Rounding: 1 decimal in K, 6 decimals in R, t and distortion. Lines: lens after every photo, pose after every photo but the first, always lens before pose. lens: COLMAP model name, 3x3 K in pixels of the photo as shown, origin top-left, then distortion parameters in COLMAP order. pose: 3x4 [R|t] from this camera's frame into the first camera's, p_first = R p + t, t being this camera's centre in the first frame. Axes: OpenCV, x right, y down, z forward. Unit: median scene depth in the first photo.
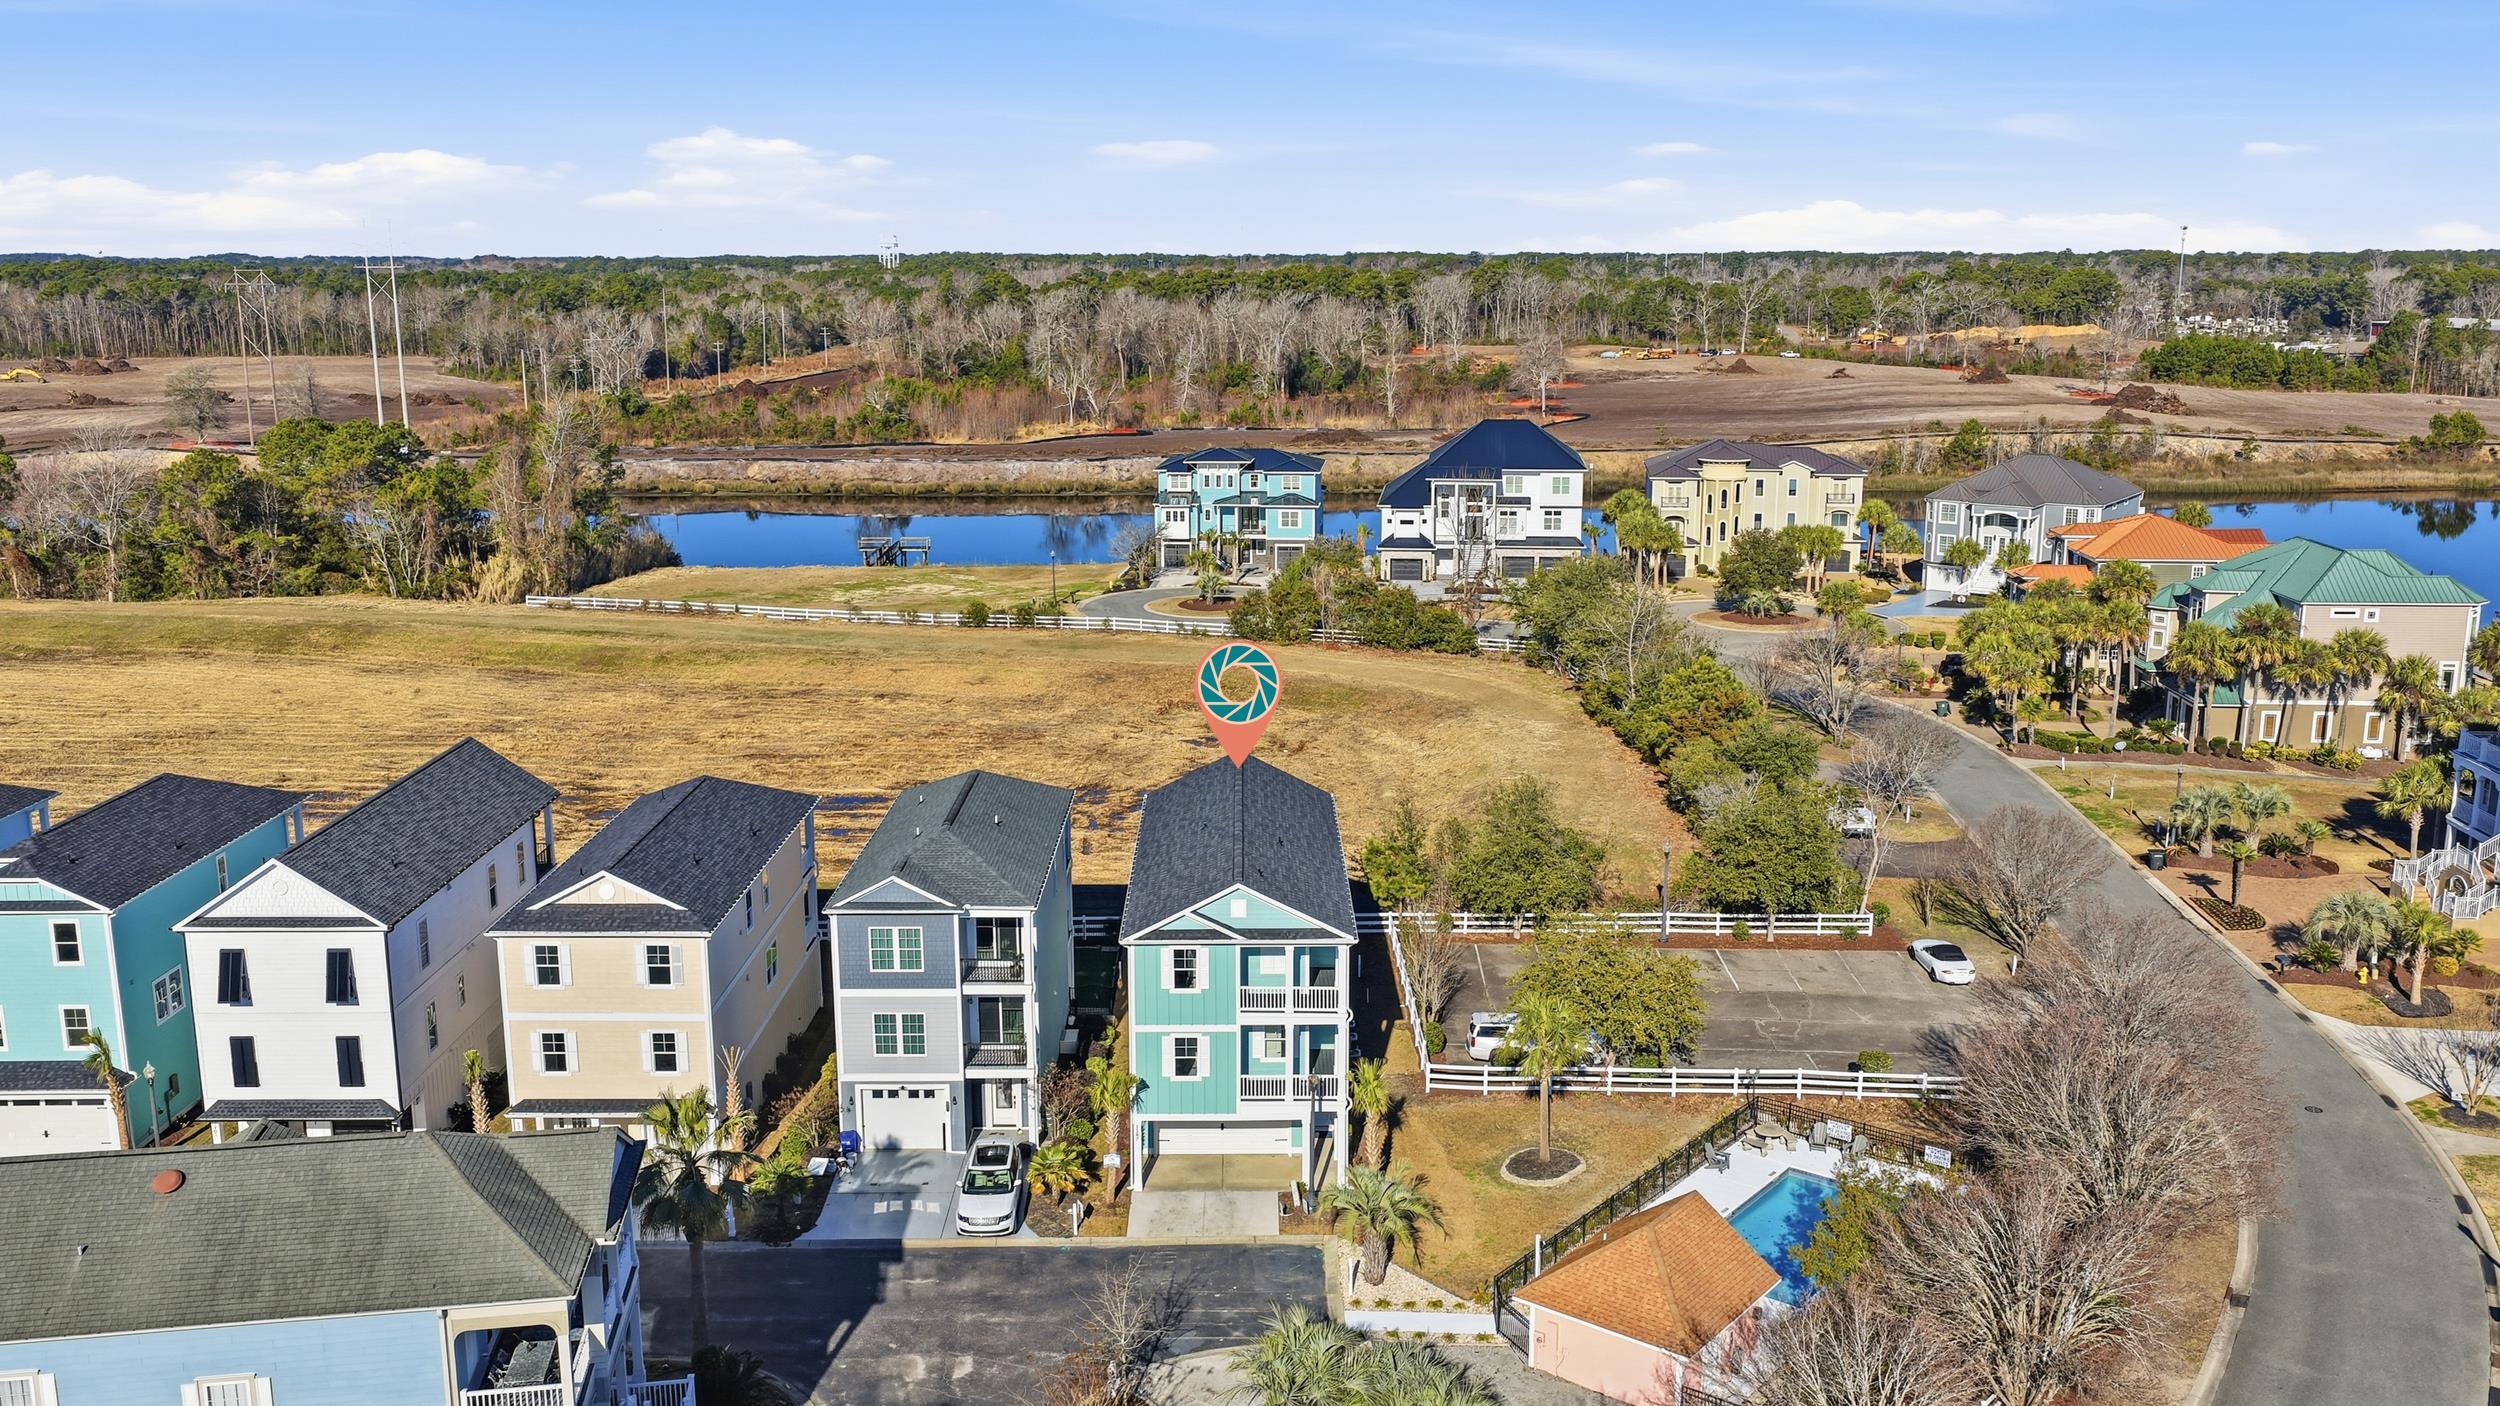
lens RADIAL K [[2122.3, 0, 1256.0], [0, 2122.3, 683.2], [0, 0, 1]] dist [-0.013742, 0.040851]
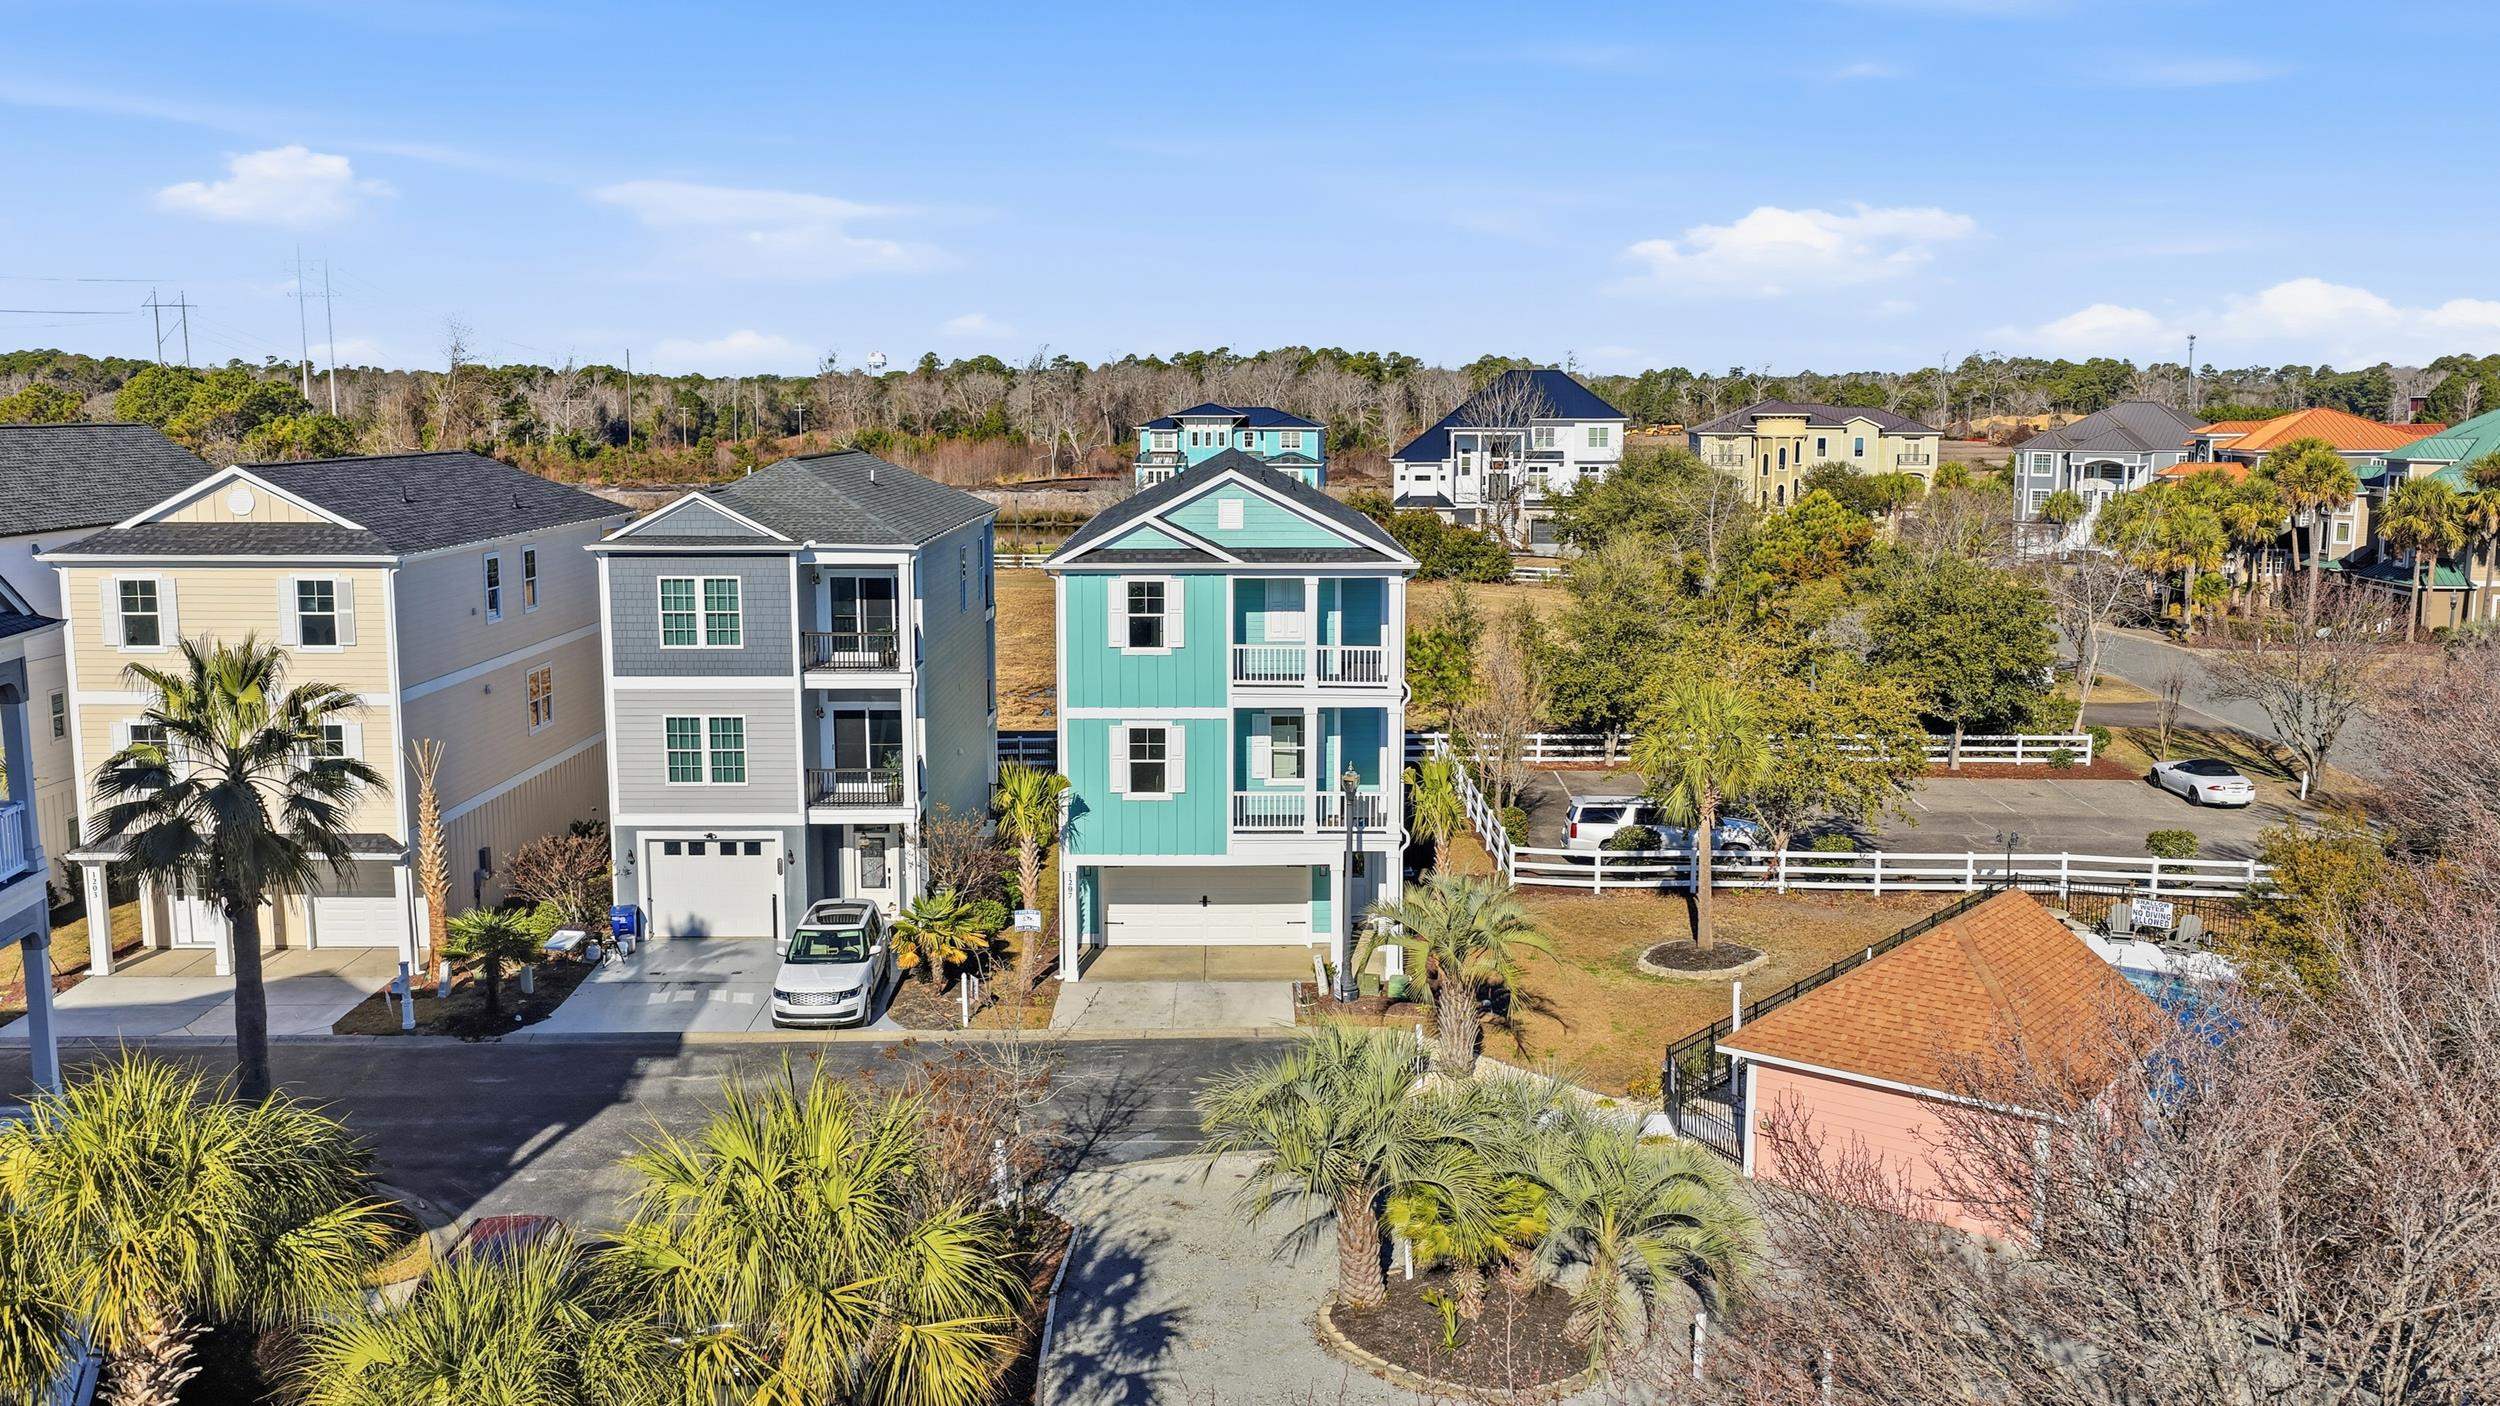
lens RADIAL K [[2122.3, 0, 1254.3], [0, 2122.3, 697.6], [0, 0, 1]] dist [-0.013742, 0.040851]
pose [[0.999994, 0.001256, 0.003200, -0.003023], [-0.001047, 0.997921, -0.064437, 0.187832], [-0.003274, 0.064433, 0.997917, 0.347867]]
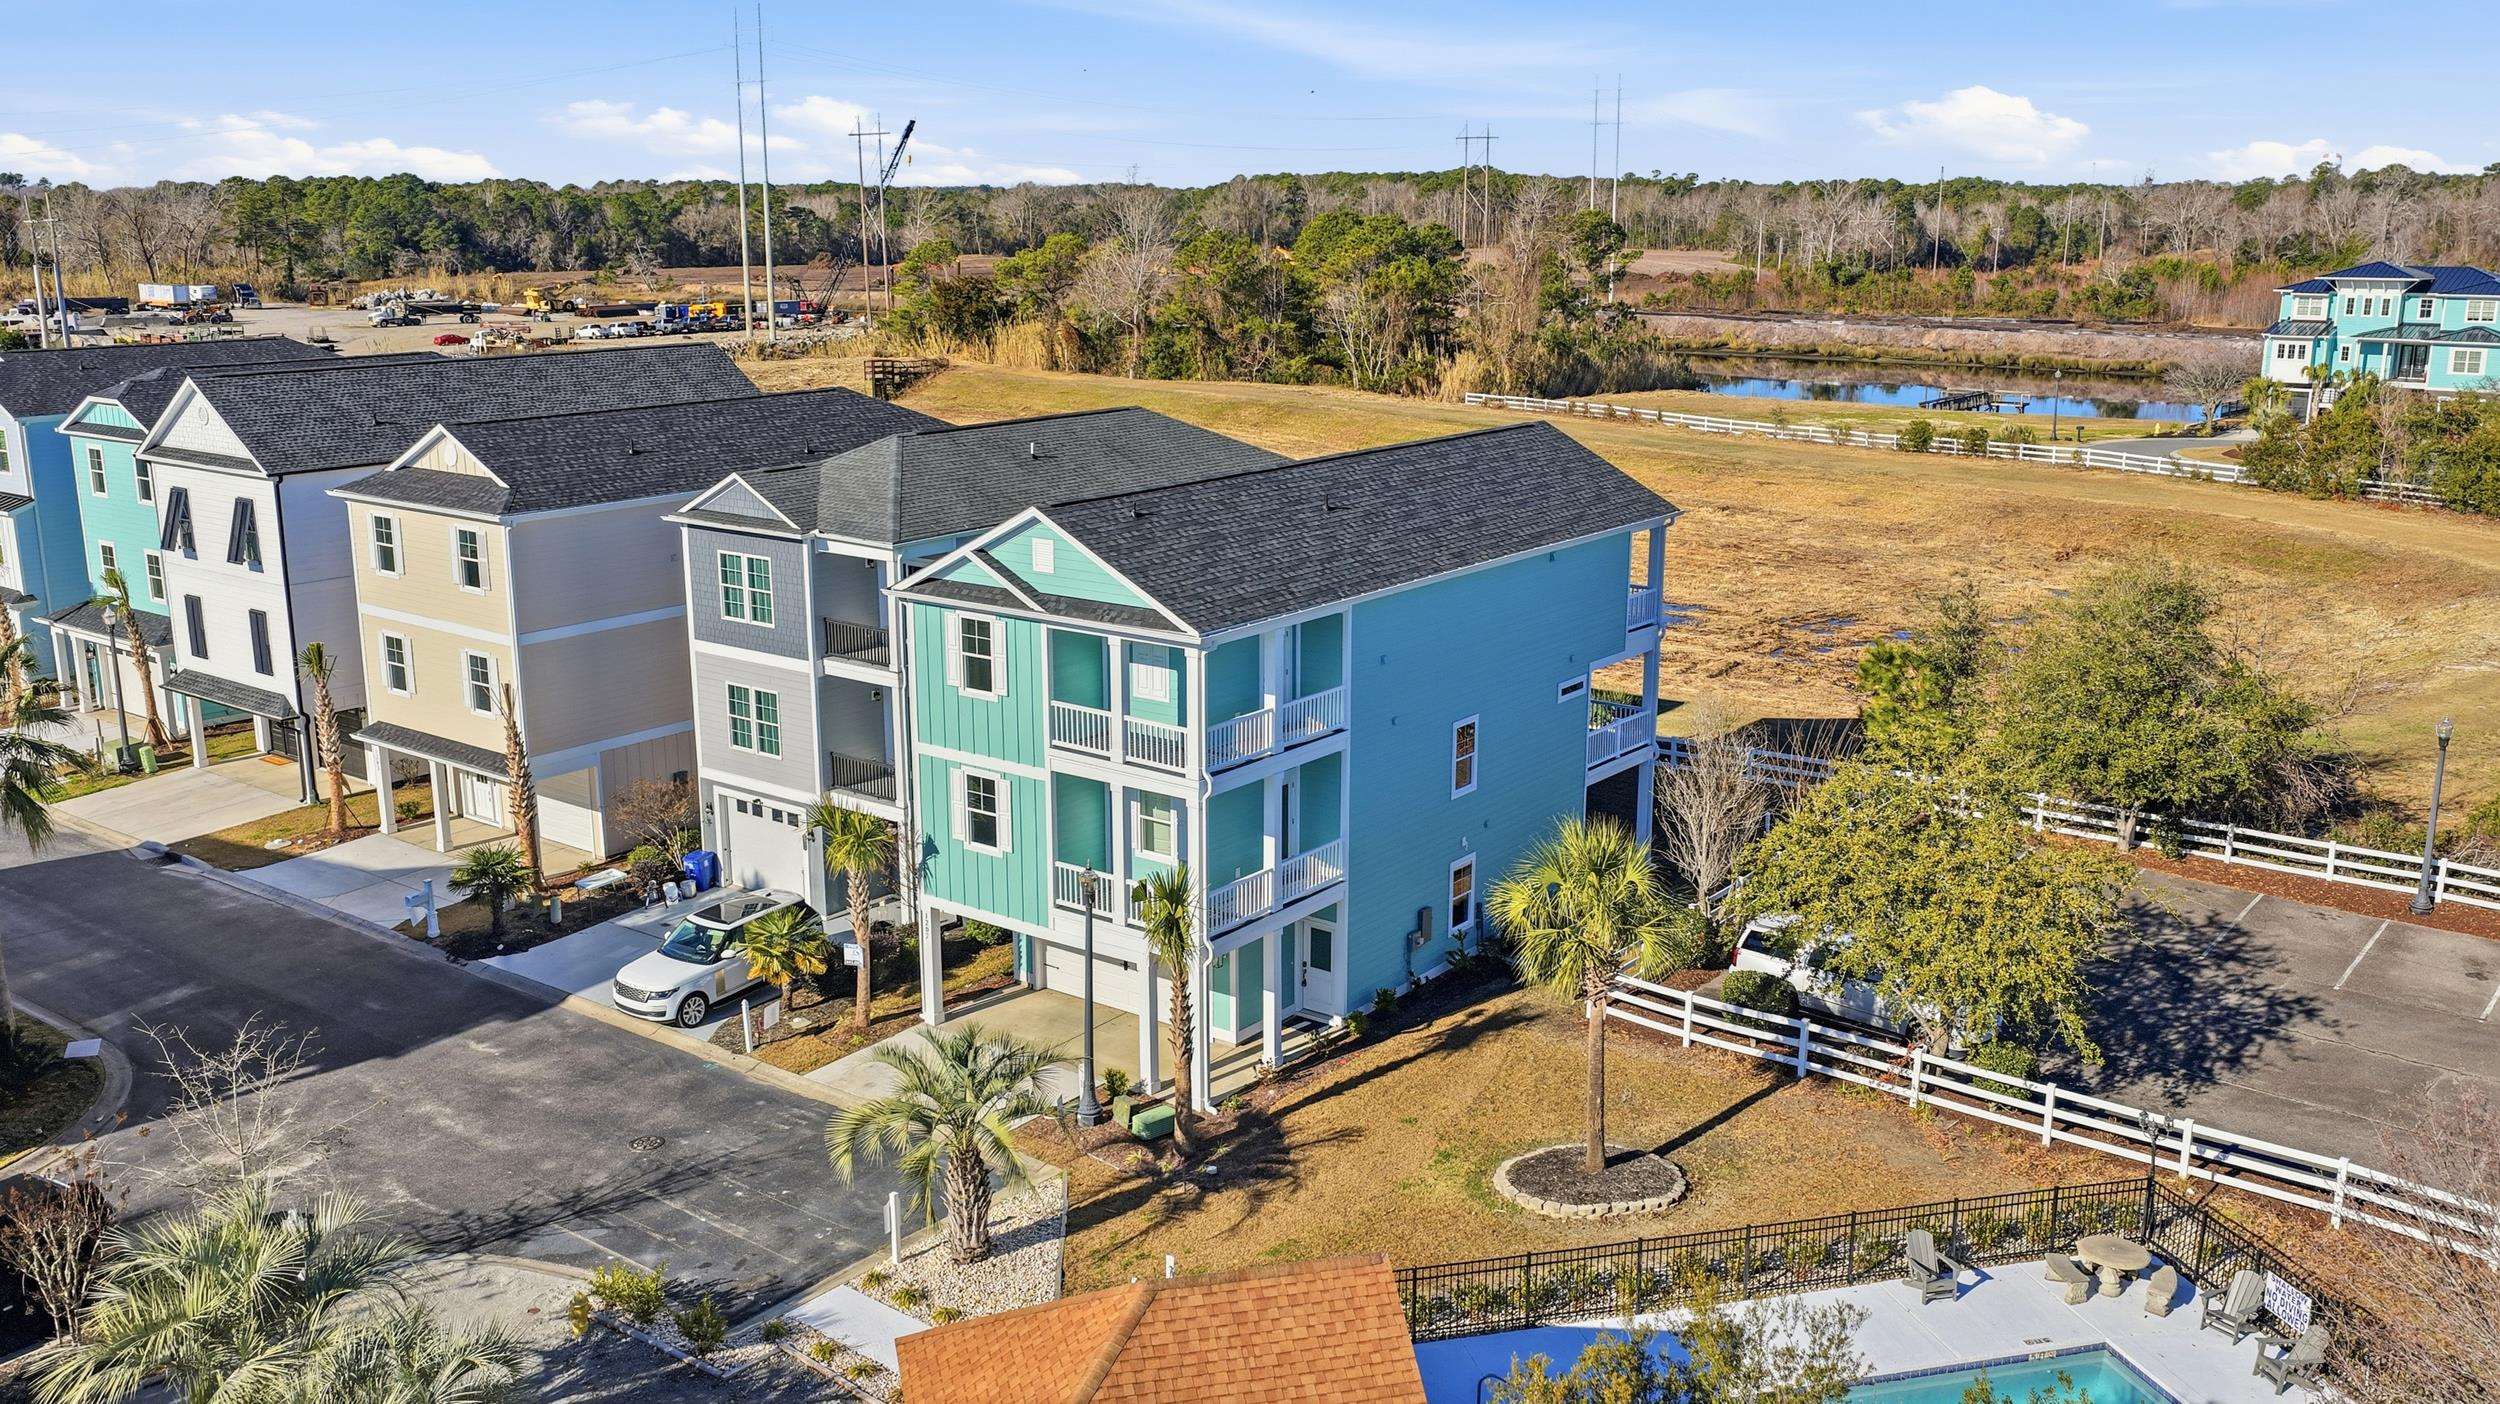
lens RADIAL K [[2122.3, 0, 1253.7], [0, 2122.3, 682.0], [0, 0, 1]] dist [-0.013742, 0.040851]
pose [[0.793698, 0.136948, -0.592696, 0.345210], [-0.124597, 0.990271, 0.061960, 0.091060], [0.595415, 0.024671, 0.803040, 0.547149]]
